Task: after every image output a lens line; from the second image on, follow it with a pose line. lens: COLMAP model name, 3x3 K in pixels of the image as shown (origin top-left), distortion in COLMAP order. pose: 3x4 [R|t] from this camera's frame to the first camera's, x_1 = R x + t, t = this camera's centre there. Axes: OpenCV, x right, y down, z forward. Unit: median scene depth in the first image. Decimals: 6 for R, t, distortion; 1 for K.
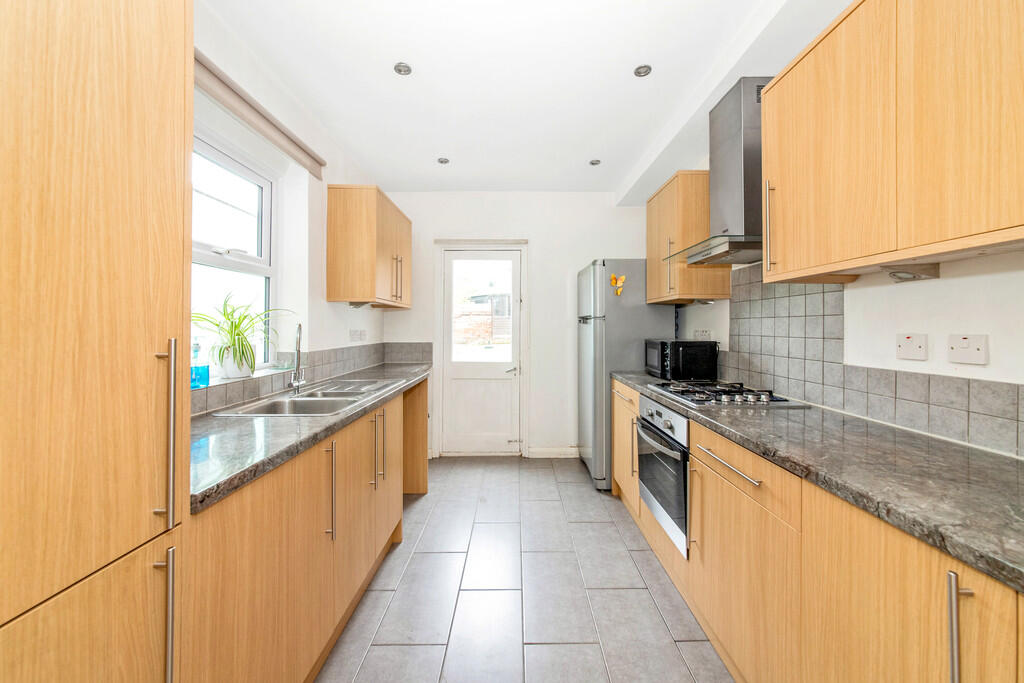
lens RADIAL K [[353.4, 0, 513.8], [0, 353.4, 324.2], [0, 0, 1]] dist [0.000796, -0.000001]
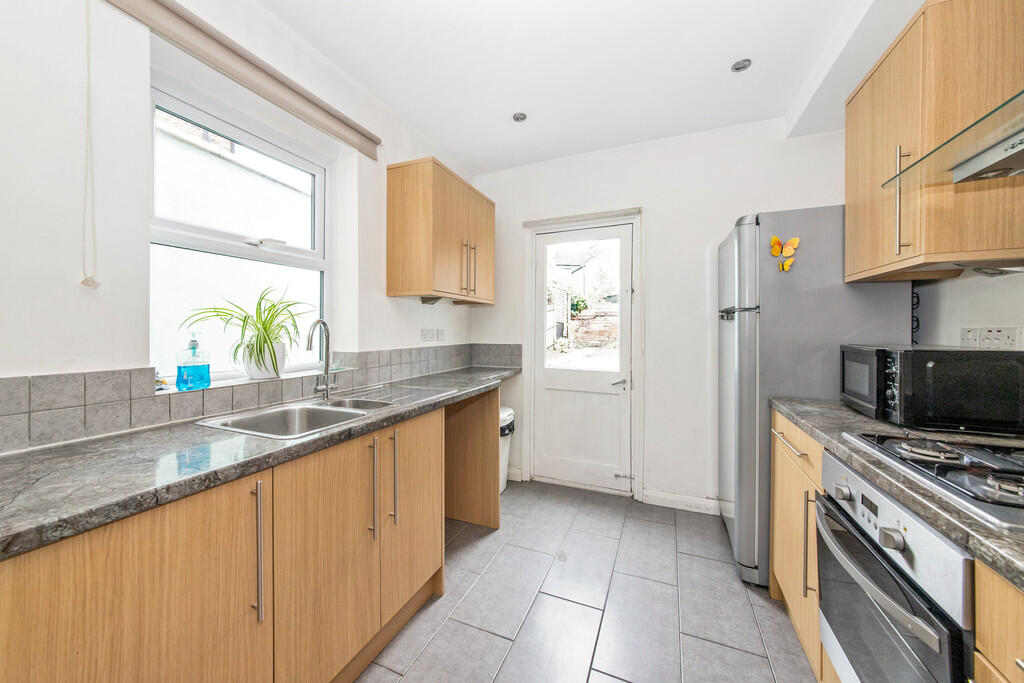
lens RADIAL K [[360.3, 0, 510.5], [0, 360.3, 330.0], [0, 0, 1]] dist [-0.006312, -0.000068]
pose [[0.919031, 0.000757, -0.394184, 0.108641], [0.002632, 0.999964, 0.008057, 0.012611], [0.394176, -0.008442, 0.918996, 0.257589]]
